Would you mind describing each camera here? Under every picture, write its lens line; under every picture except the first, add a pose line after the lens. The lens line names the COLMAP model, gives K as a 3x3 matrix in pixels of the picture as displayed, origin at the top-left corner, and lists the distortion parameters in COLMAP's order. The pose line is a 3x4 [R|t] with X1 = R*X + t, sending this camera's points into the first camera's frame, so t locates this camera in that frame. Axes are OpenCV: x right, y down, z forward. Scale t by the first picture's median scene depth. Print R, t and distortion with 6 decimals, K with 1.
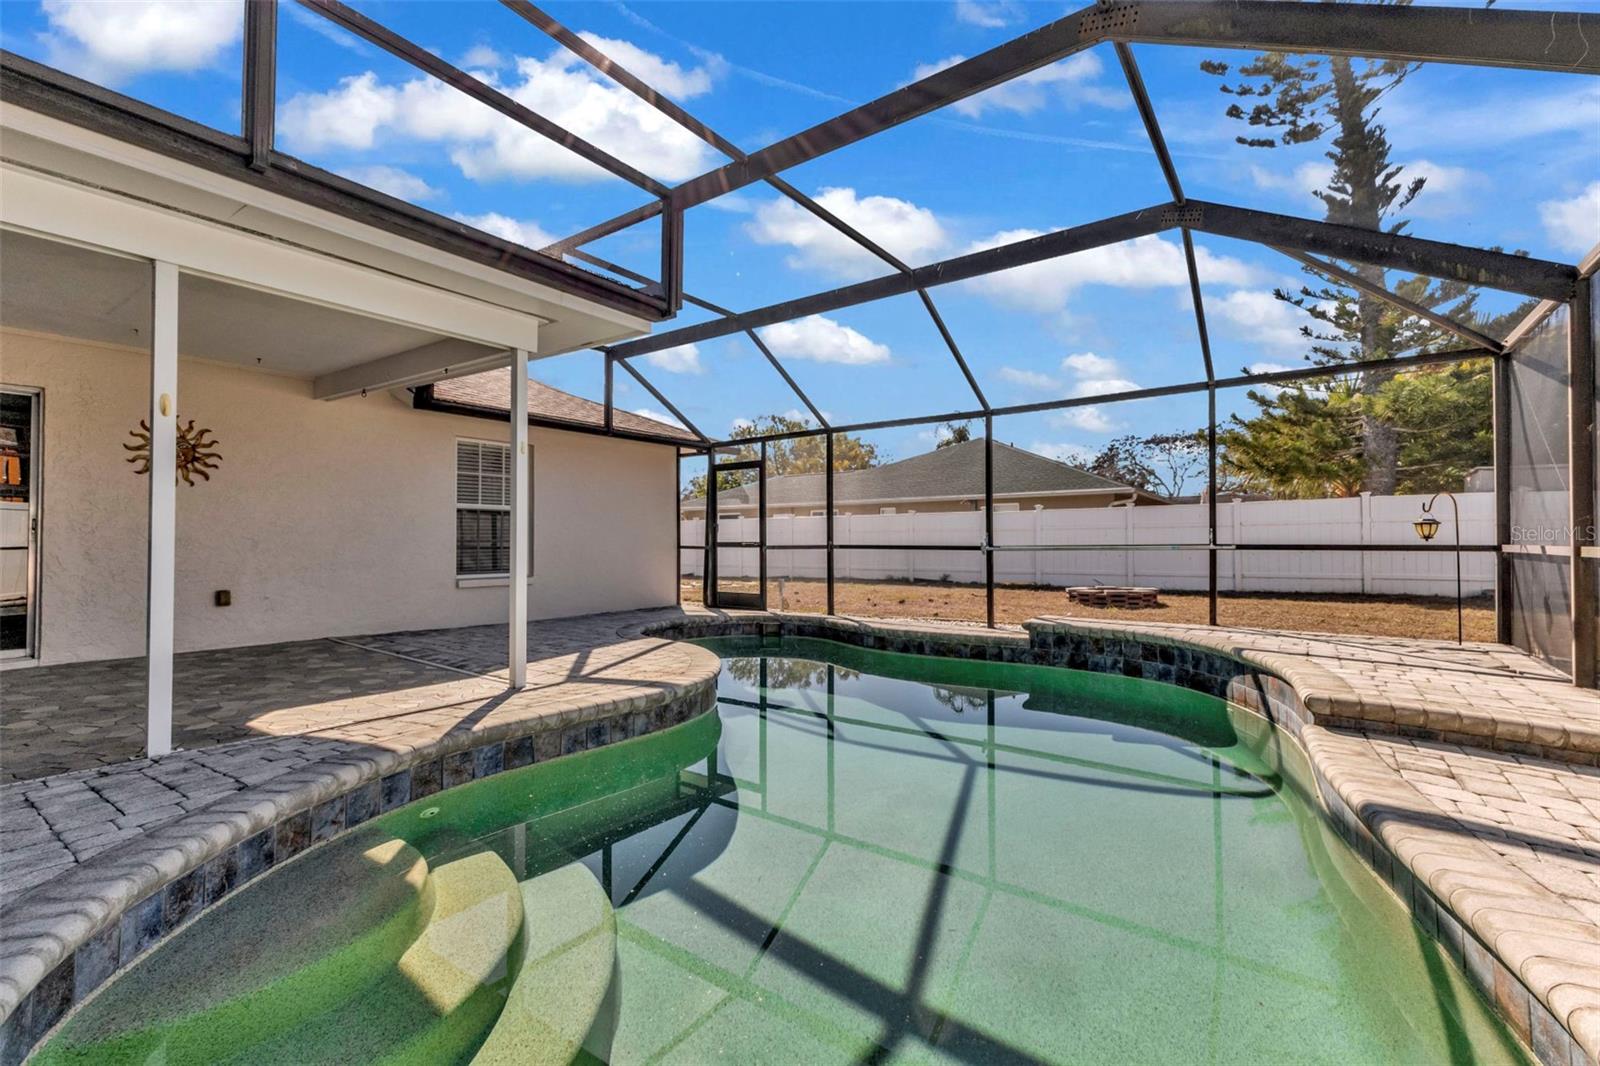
lens RADIAL K [[698.5, 0, 806.9], [0, 698.5, 526.9], [0, 0, 1]] dist [0.008754, -0.000080]
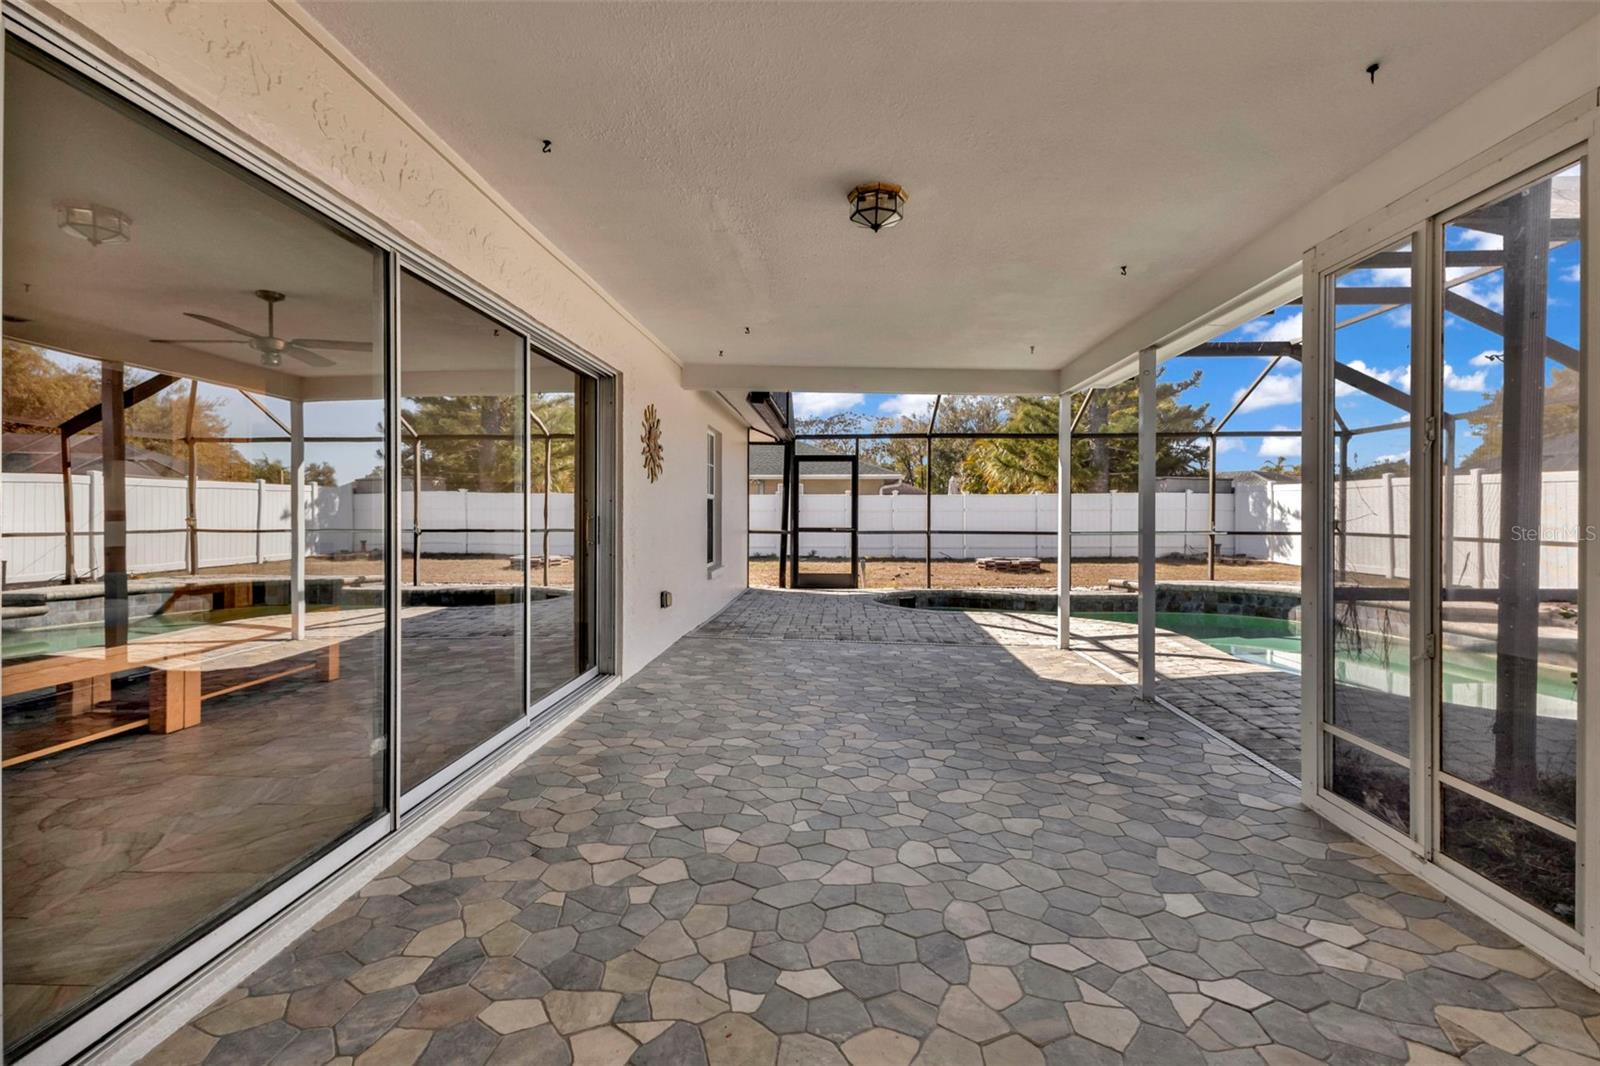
lens RADIAL K [[731.4, 0, 795.9], [0, 731.4, 527.3], [0, 0, 1]] dist [0.000573, 0.001446]
pose [[0.842116, -0.005991, 0.539264, -0.782749], [-0.017033, 0.999144, 0.037699, -0.021750], [-0.539028, -0.040932, 0.841293, 0.055253]]
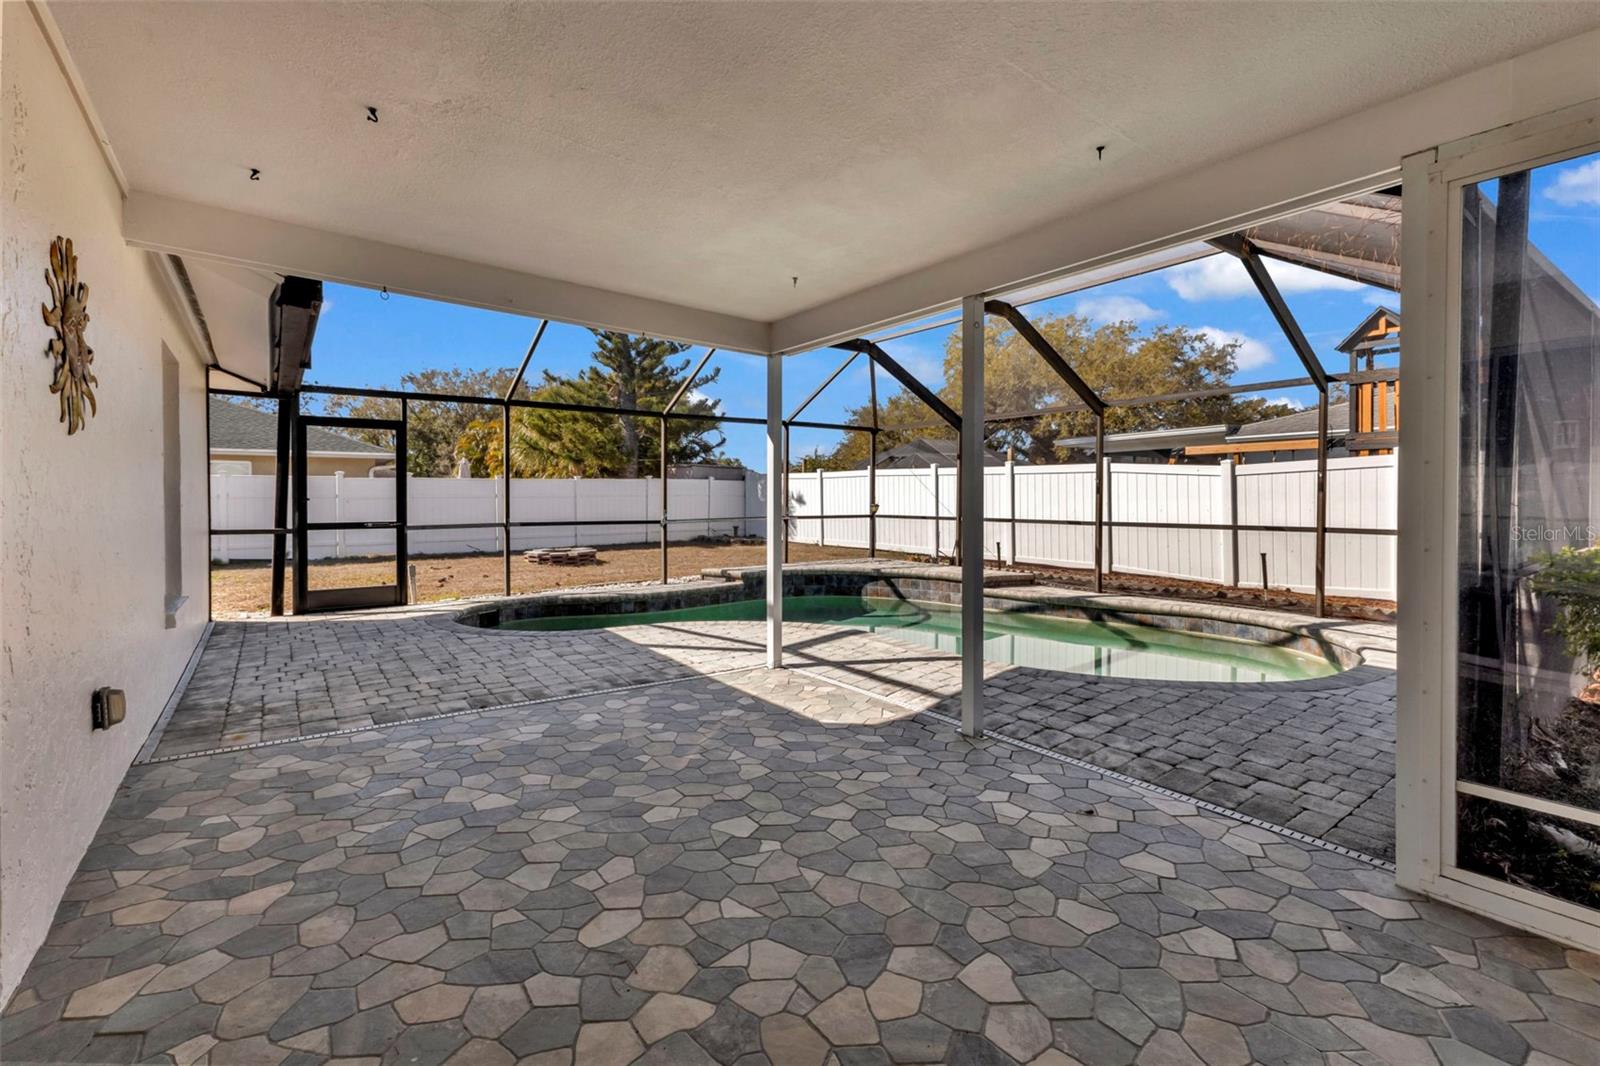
lens RADIAL K [[698.5, 0, 777.7], [0, 698.5, 513.4], [0, 0, 1]] dist [0.008754, -0.000080]
pose [[0.307928, -0.019263, 0.951215, -0.708558], [-0.020390, 0.999432, 0.026840, -0.018572], [-0.951191, -0.027660, 0.307361, 0.328087]]
